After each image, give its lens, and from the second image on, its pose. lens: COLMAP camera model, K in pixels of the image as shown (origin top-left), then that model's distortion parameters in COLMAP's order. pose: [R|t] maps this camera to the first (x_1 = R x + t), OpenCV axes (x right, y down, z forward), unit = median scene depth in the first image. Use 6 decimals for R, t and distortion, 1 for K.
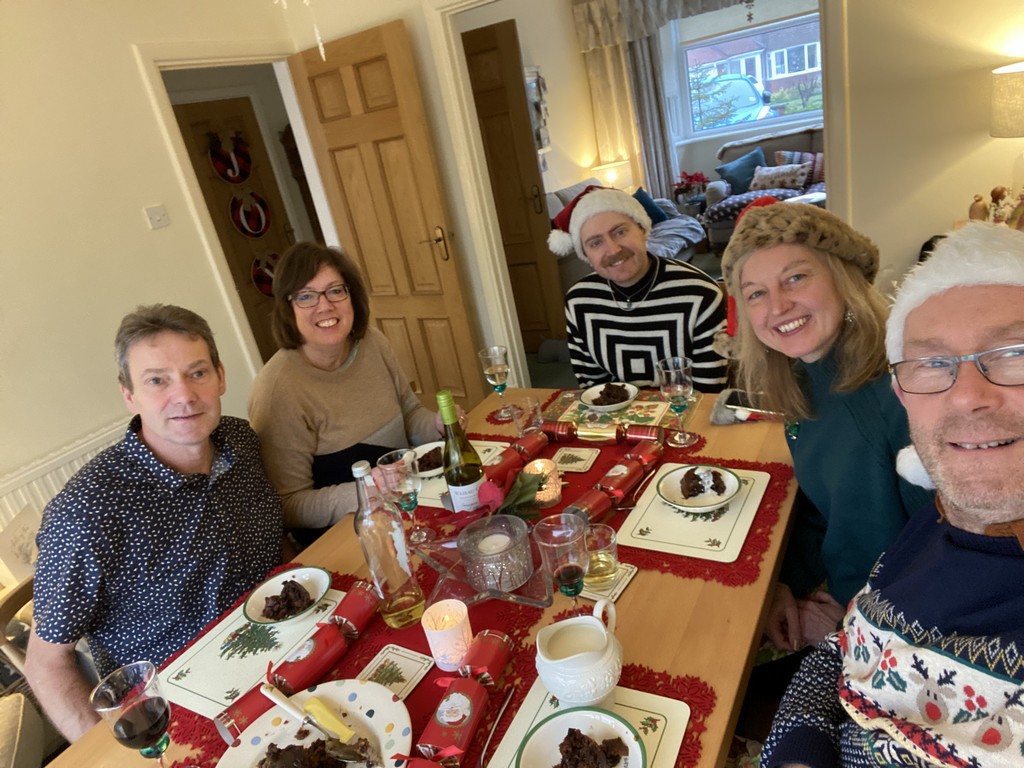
lens RADIAL K [[689.0, 0, 510.4], [0, 689.0, 382.9], [0, 0, 1]] dist [0.079545, -0.094343]
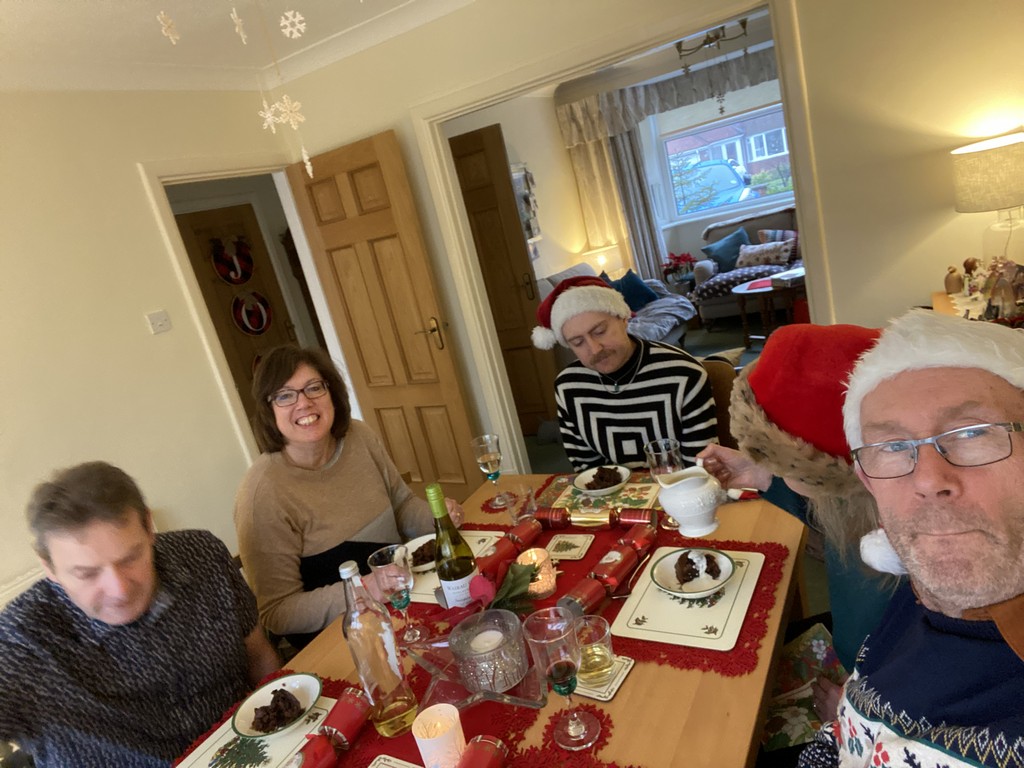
lens RADIAL K [[687.9, 0, 512.0], [0, 687.9, 384.0], [0, 0, 1]] dist [0.069989, -0.070946]
pose [[0.999008, -0.044521, -0.001339, 0.027880], [0.044076, 0.992463, -0.114341, -0.013614], [0.006420, 0.114168, 0.993441, -0.014674]]
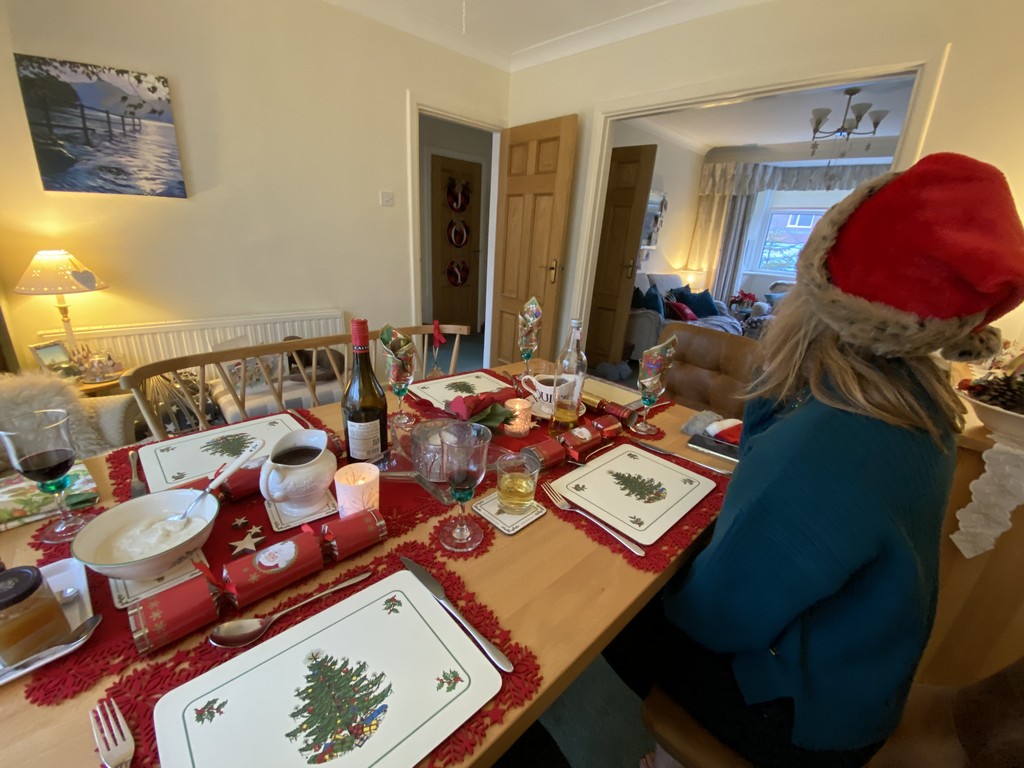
lens RADIAL K [[416.0, 0, 516.1], [0, 416.0, 380.7], [0, 0, 1]] dist [0.026108, -0.000050]
pose [[0.927738, 0.328178, -0.177770, 0.157903], [-0.329654, 0.943845, 0.022031, 0.071809], [0.175018, 0.038164, 0.983825, 0.320908]]
